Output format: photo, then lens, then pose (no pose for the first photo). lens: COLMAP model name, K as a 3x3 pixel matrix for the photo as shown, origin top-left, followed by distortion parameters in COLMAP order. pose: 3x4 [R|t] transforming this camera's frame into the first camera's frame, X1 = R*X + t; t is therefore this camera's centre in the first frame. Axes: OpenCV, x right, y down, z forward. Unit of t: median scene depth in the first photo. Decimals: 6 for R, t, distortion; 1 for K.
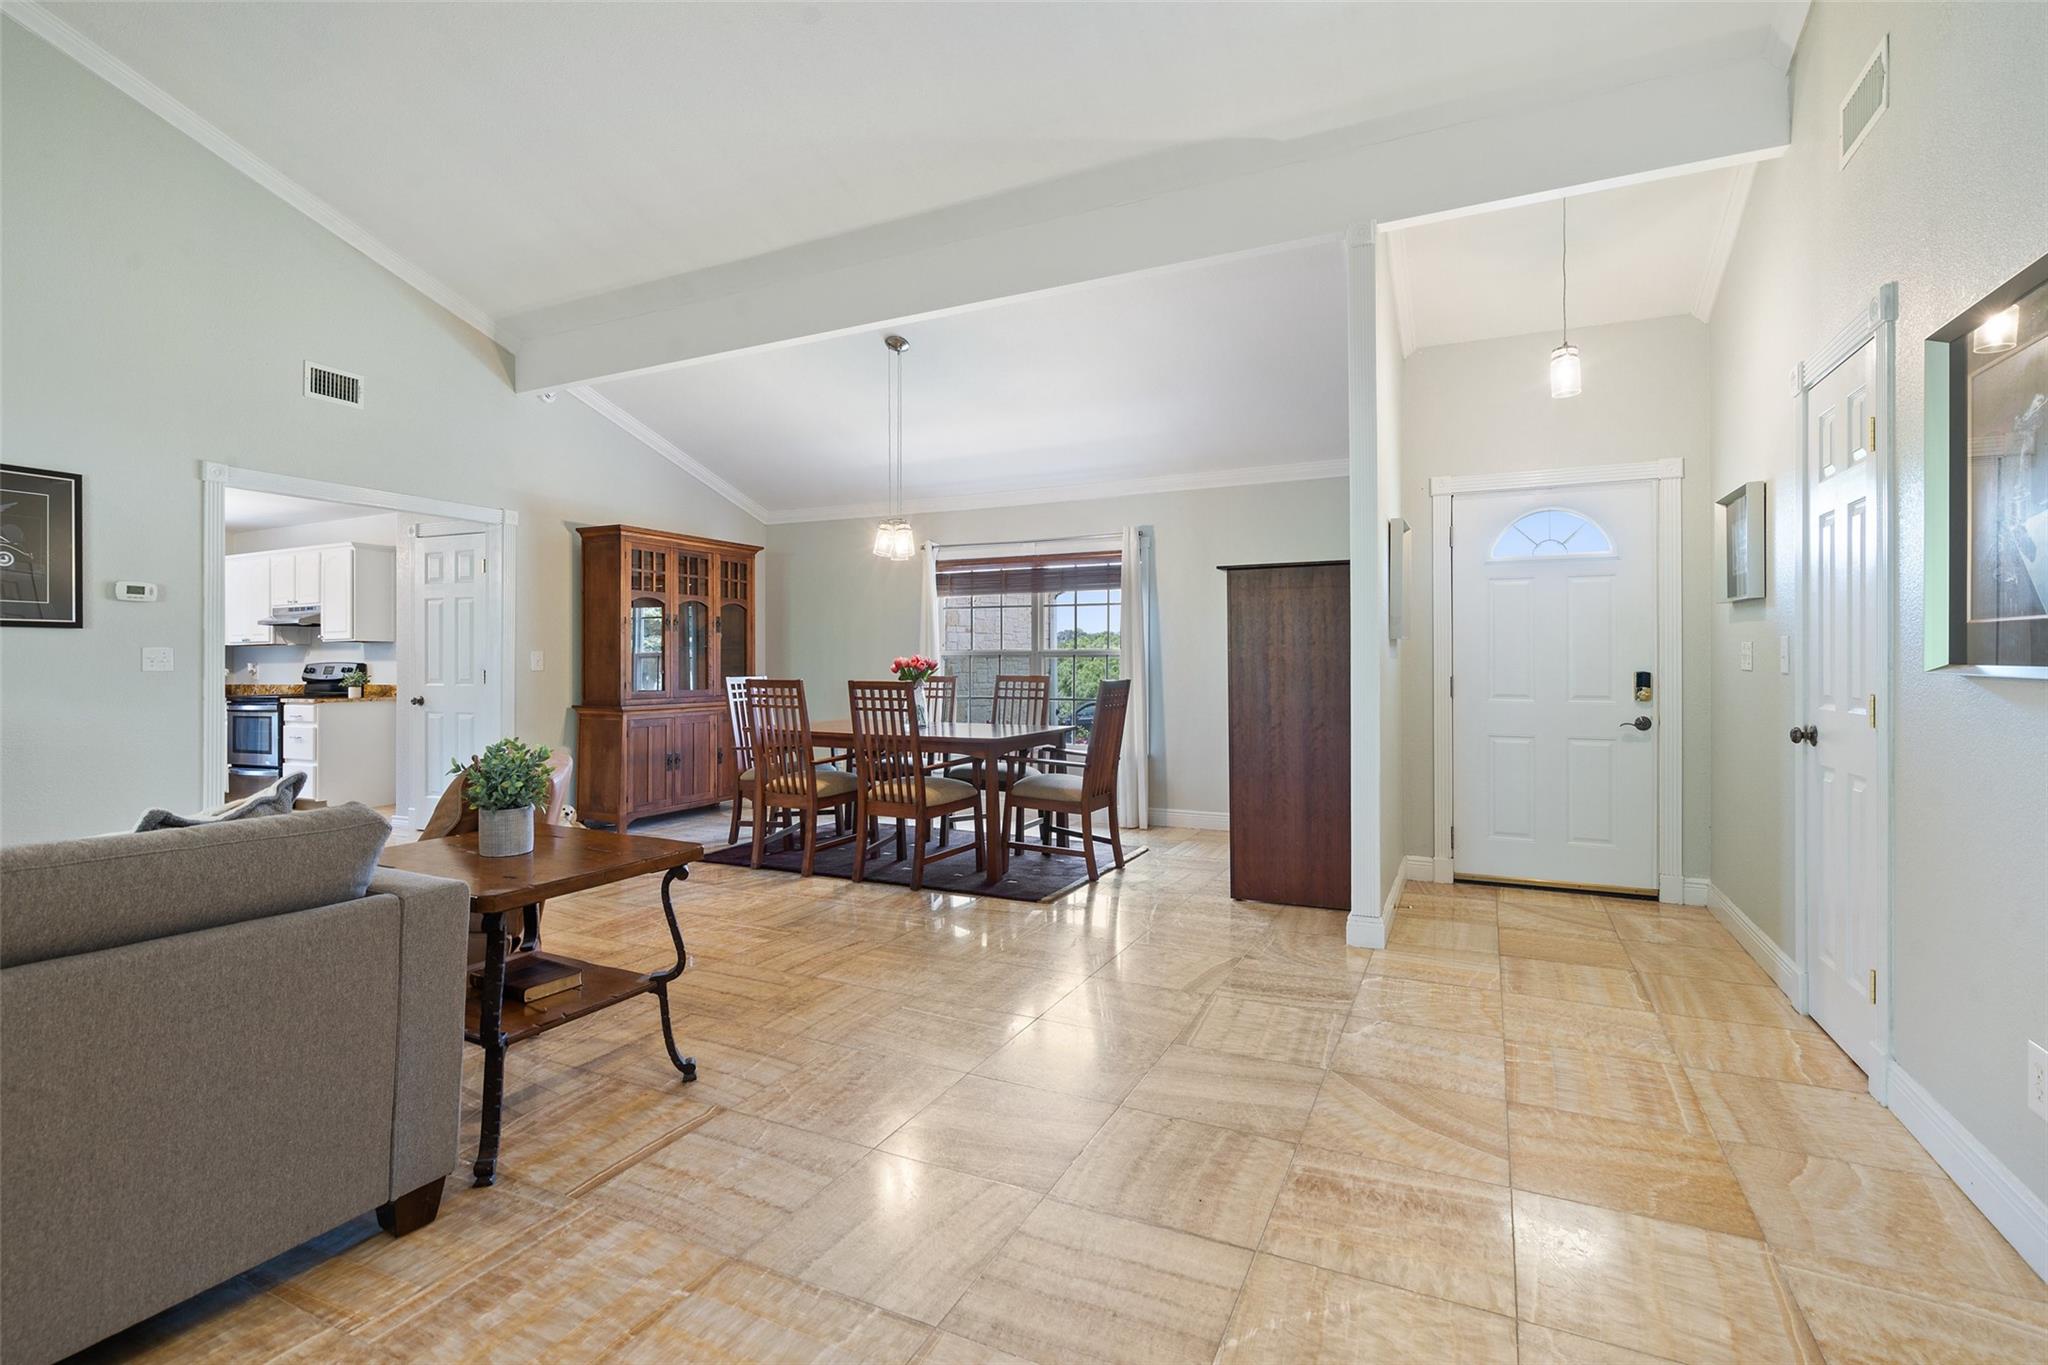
lens RADIAL K [[943.1, 0, 1026.5], [0, 943.1, 658.5], [0, 0, 1]] dist [-0.002031, 0.000180]
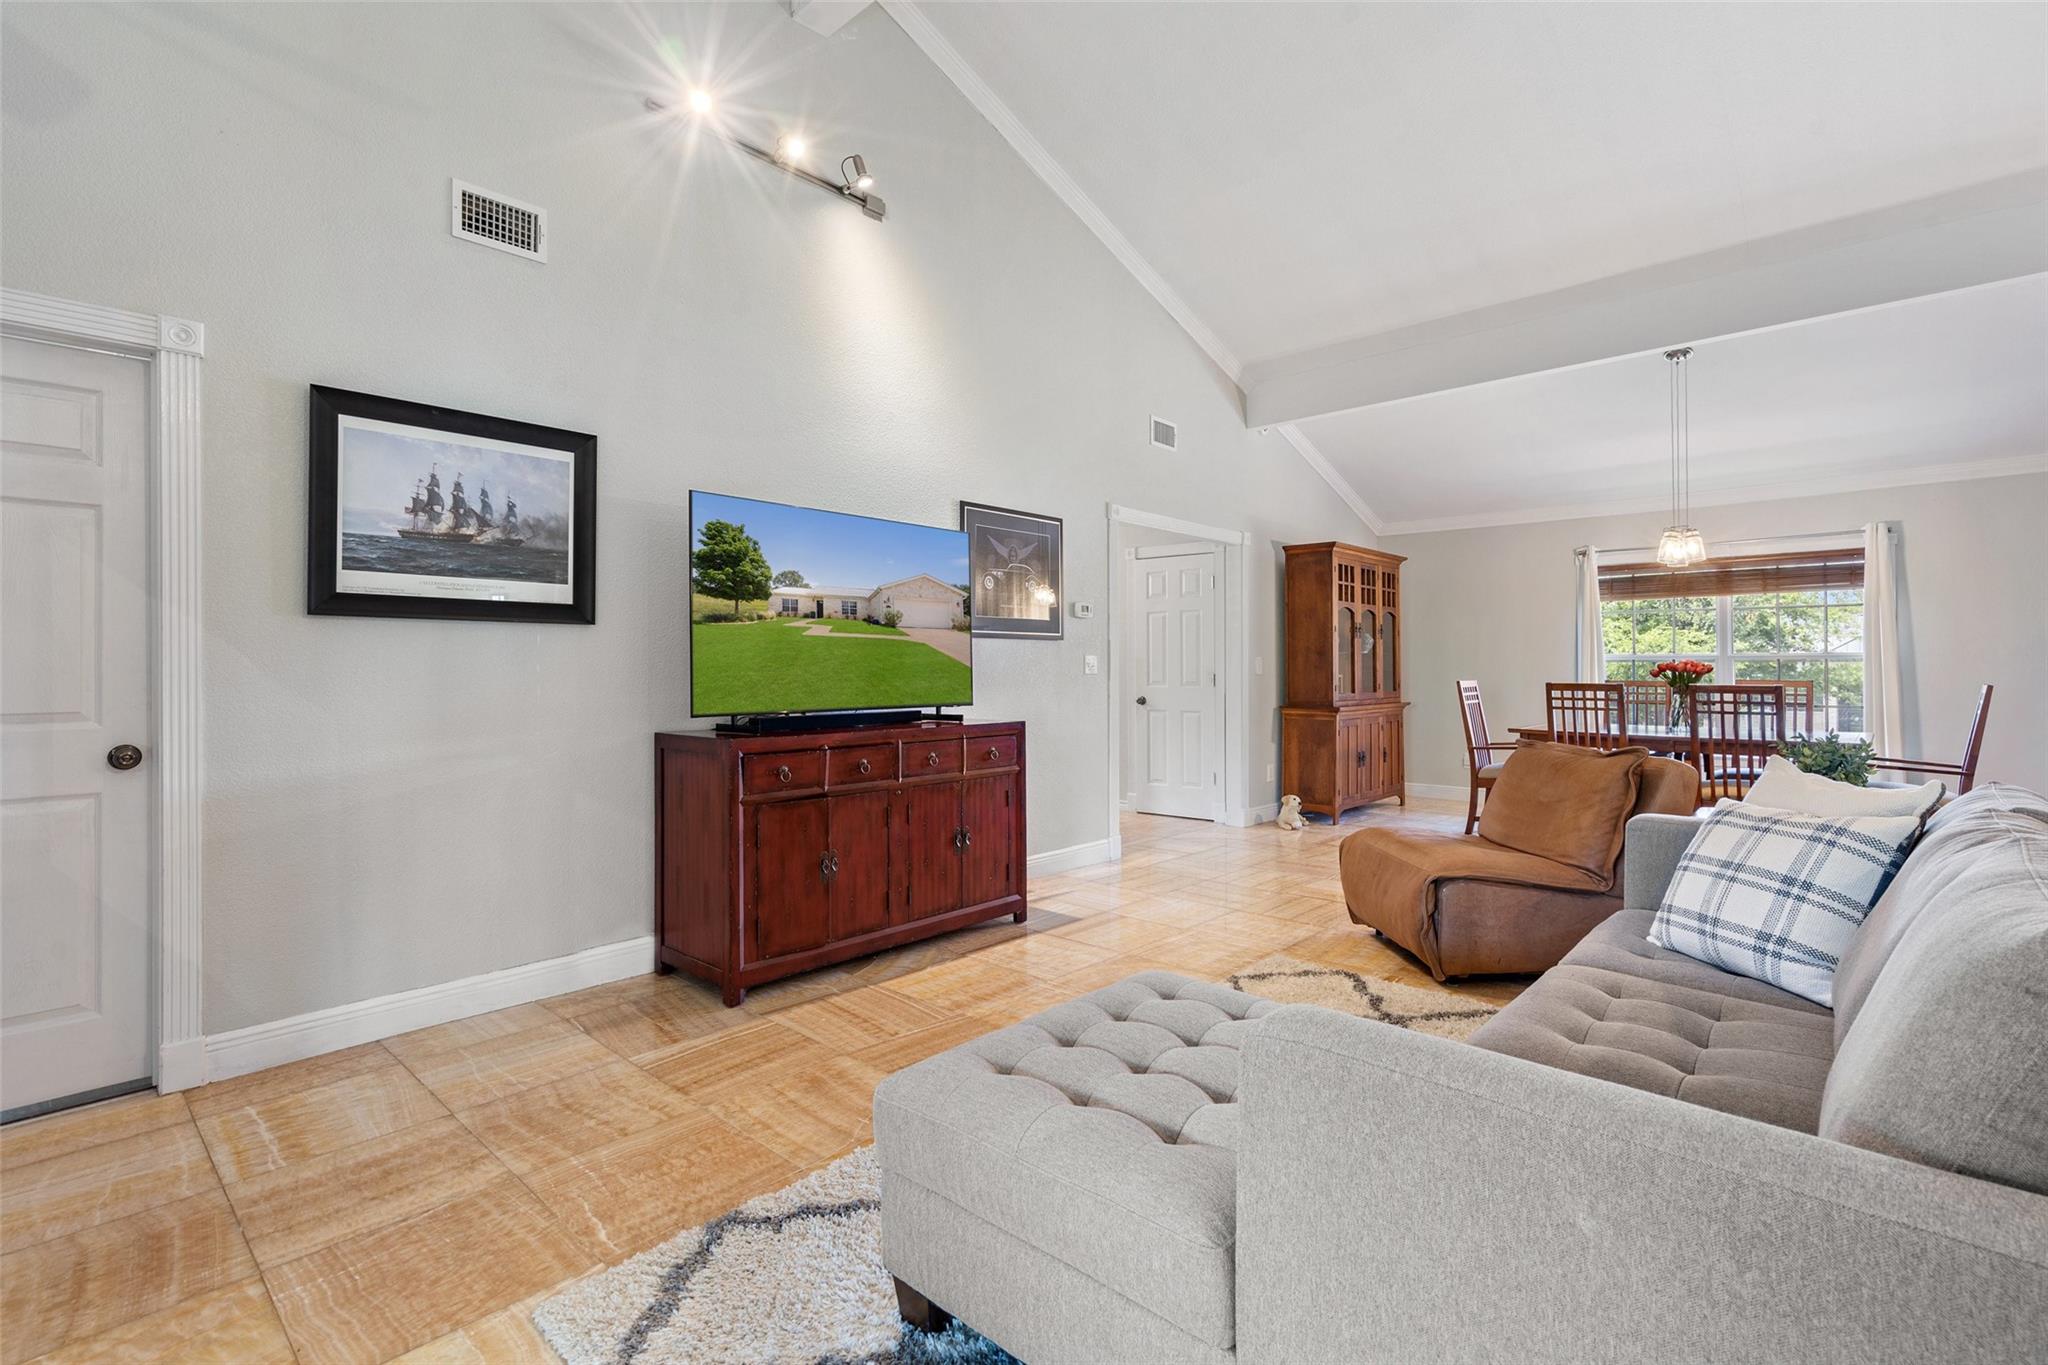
lens RADIAL K [[936.1, 0, 1026.9], [0, 936.1, 666.5], [0, 0, 1]] dist [-0.017884, 0.000144]
pose [[0.956432, -0.000918, -0.291954, -0.472320], [0.001804, 0.999995, 0.002765, -0.000170], [0.291950, -0.003171, 0.956428, -0.149178]]
